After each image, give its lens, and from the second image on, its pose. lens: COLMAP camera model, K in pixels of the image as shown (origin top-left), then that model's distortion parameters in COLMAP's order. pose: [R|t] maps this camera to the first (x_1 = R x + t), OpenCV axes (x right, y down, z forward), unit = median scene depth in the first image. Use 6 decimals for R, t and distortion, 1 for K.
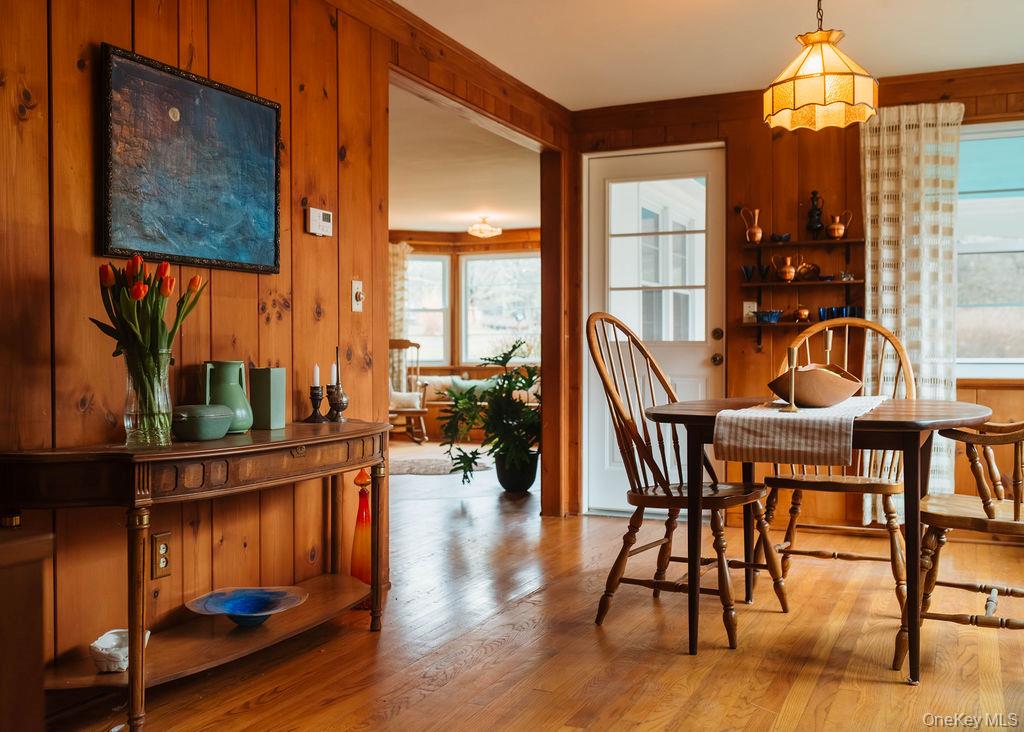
lens RADIAL K [[1115.4, 0, 512.0], [0, 1115.4, 366.0], [0, 0, 1]] dist [0.014309, 0.018436]
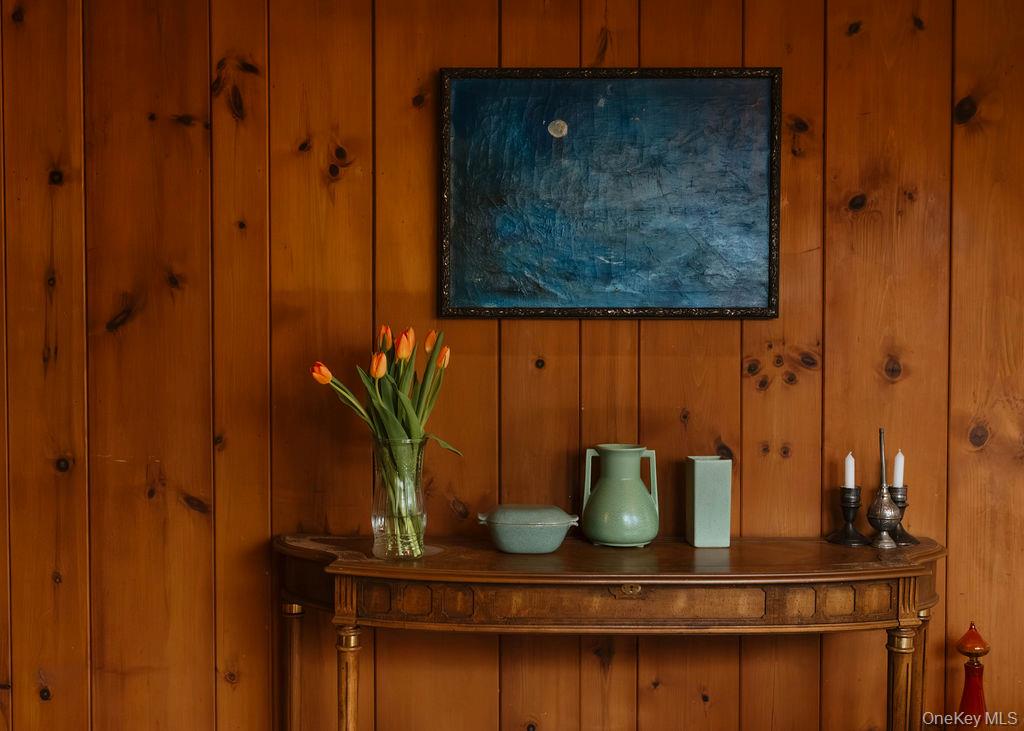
lens RADIAL K [[1115.4, 0, 512.0], [0, 1115.4, 365.5], [0, 0, 1]] dist [0.014309, 0.018436]
pose [[0.380097, 0.028163, -0.924518, 0.484623], [-0.011872, 0.999603, 0.025569, -0.092451], [0.924870, 0.001257, 0.380280, 0.790817]]
